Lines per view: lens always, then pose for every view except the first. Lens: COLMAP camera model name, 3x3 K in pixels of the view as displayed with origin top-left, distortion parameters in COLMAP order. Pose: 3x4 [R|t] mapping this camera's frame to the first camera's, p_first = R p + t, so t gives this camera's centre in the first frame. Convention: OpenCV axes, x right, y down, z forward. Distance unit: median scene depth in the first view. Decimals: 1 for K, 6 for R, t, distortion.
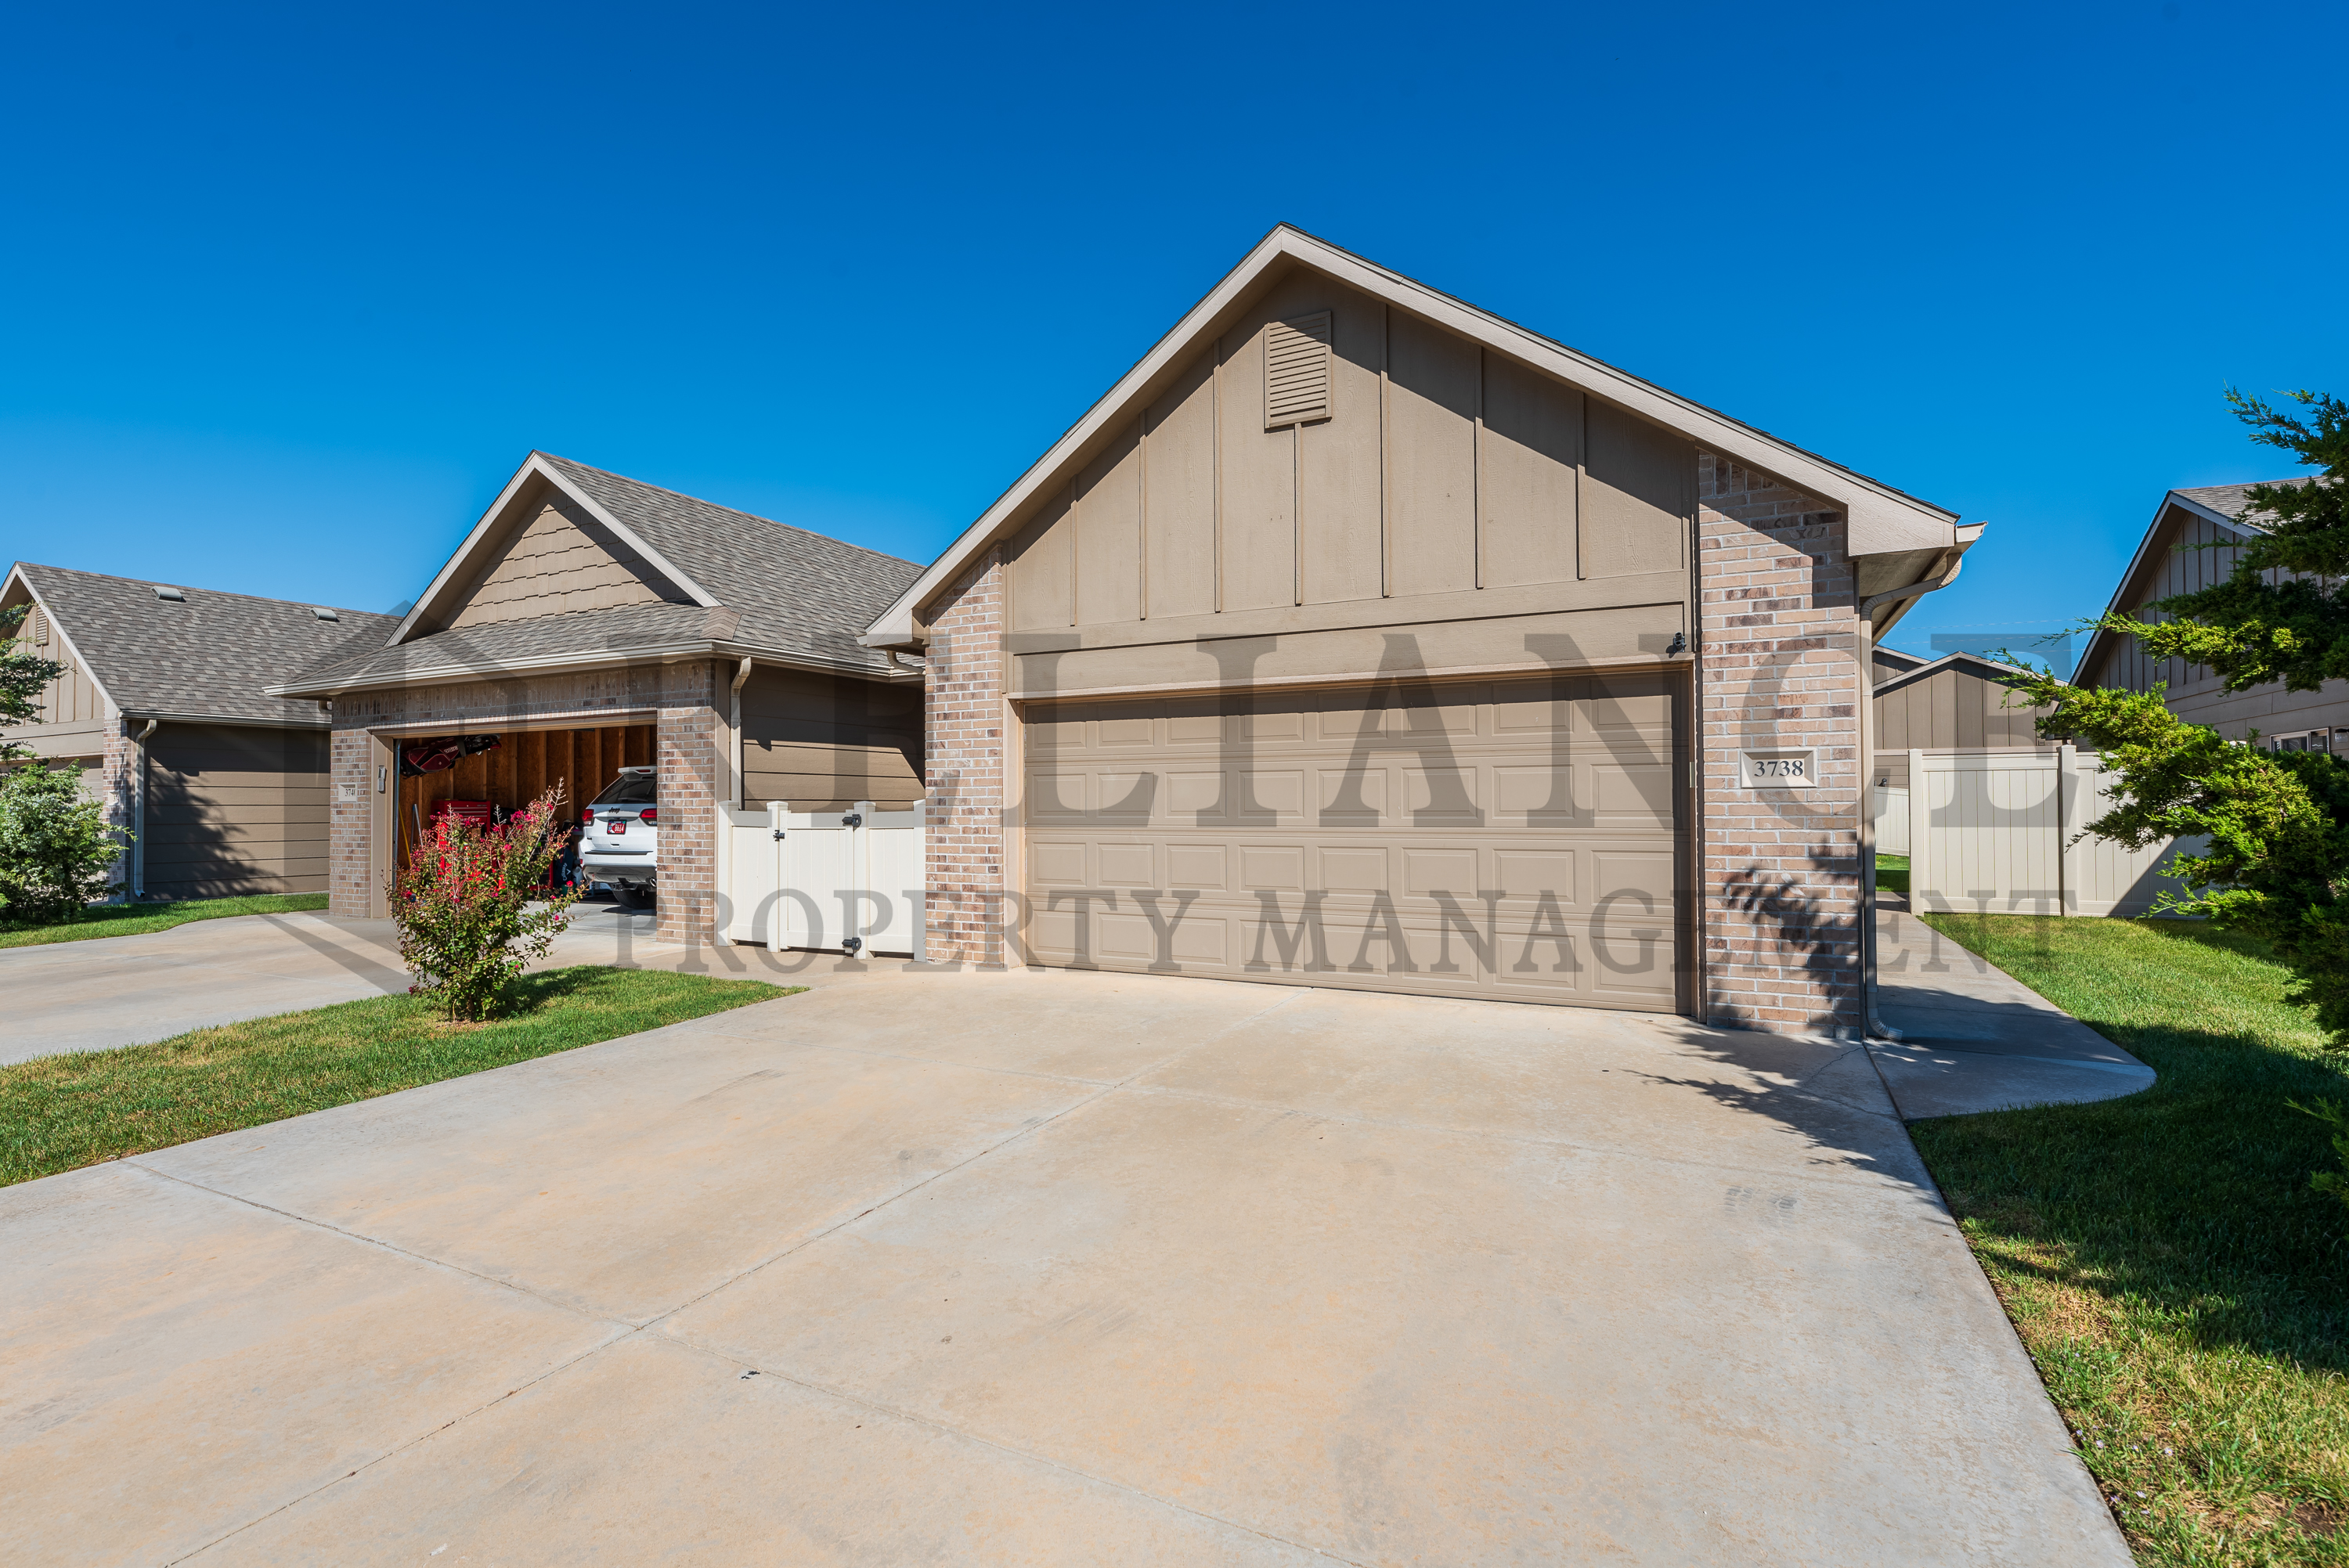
lens RADIAL K [[1069.7, 0, 1174.5], [0, 1069.7, 784.0], [0, 0, 1]] dist [-0.001724, 0.000060]
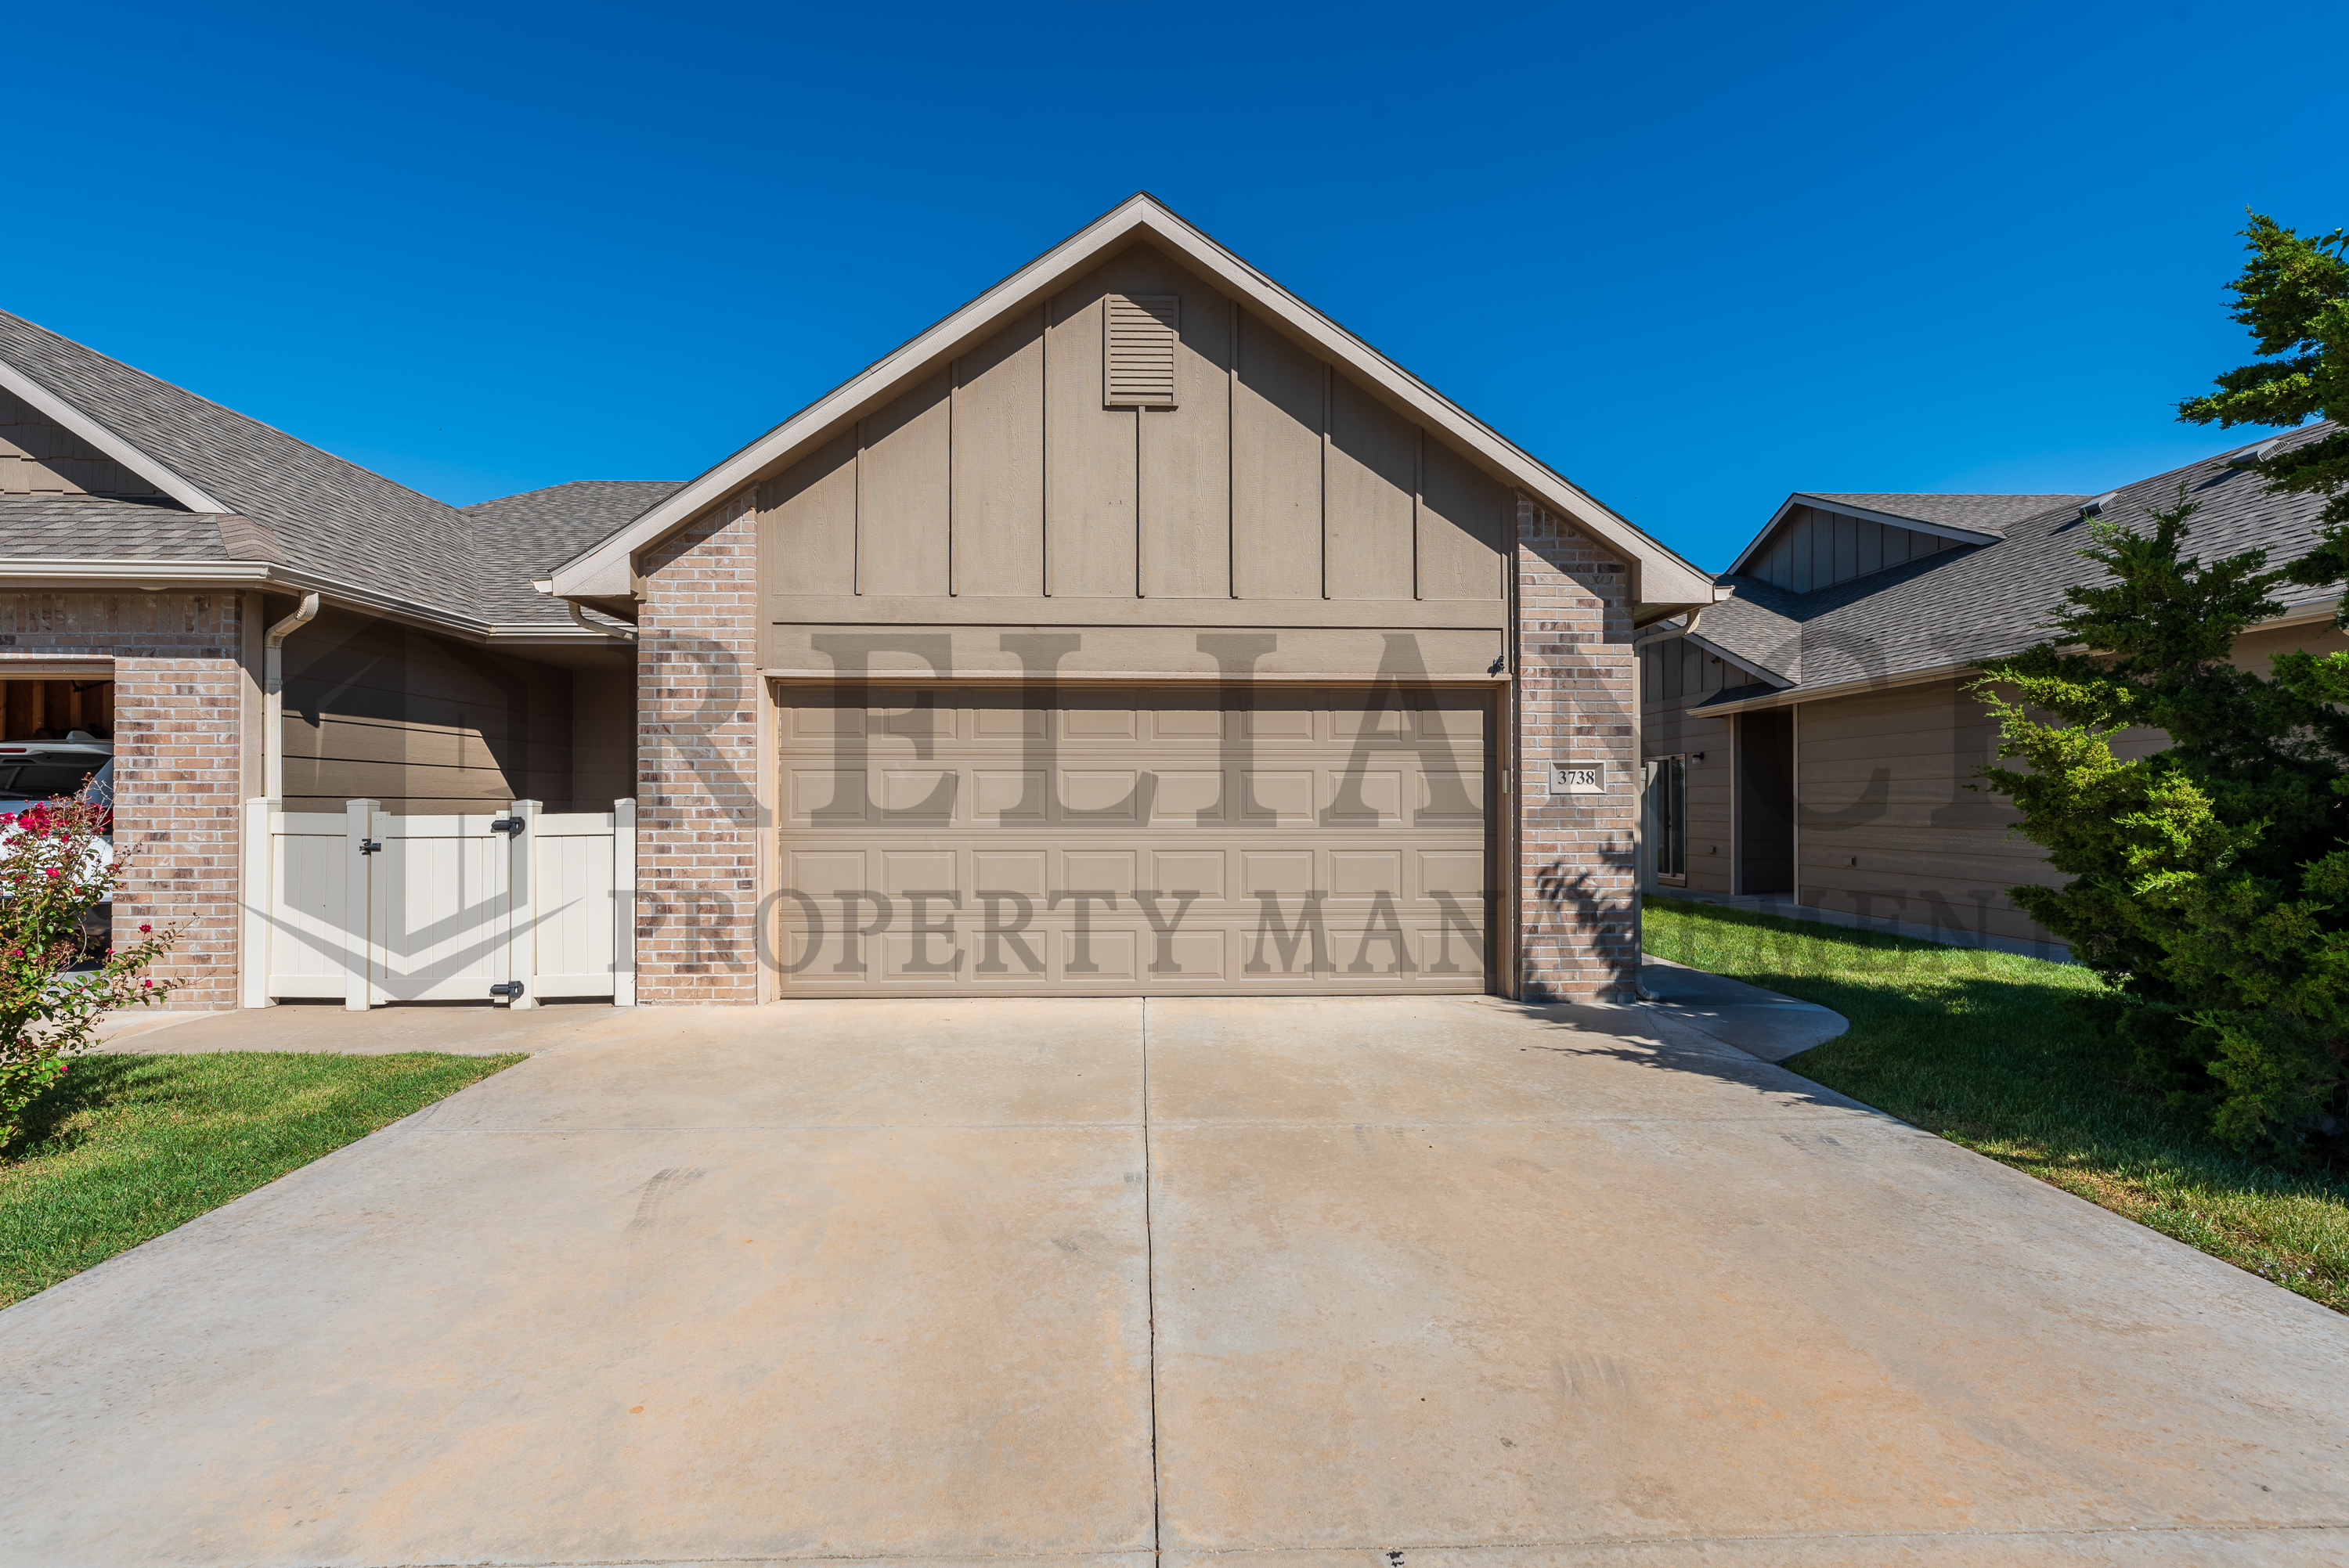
lens RADIAL K [[1078.5, 0, 1165.2], [0, 1078.5, 789.3], [0, 0, 1]] dist [-0.001357, -0.000121]
pose [[0.876608, 0.011231, 0.481075, -0.392351], [-0.013213, 0.999912, 0.000733, 0.003419], [-0.481024, -0.006999, 0.876679, 0.176306]]
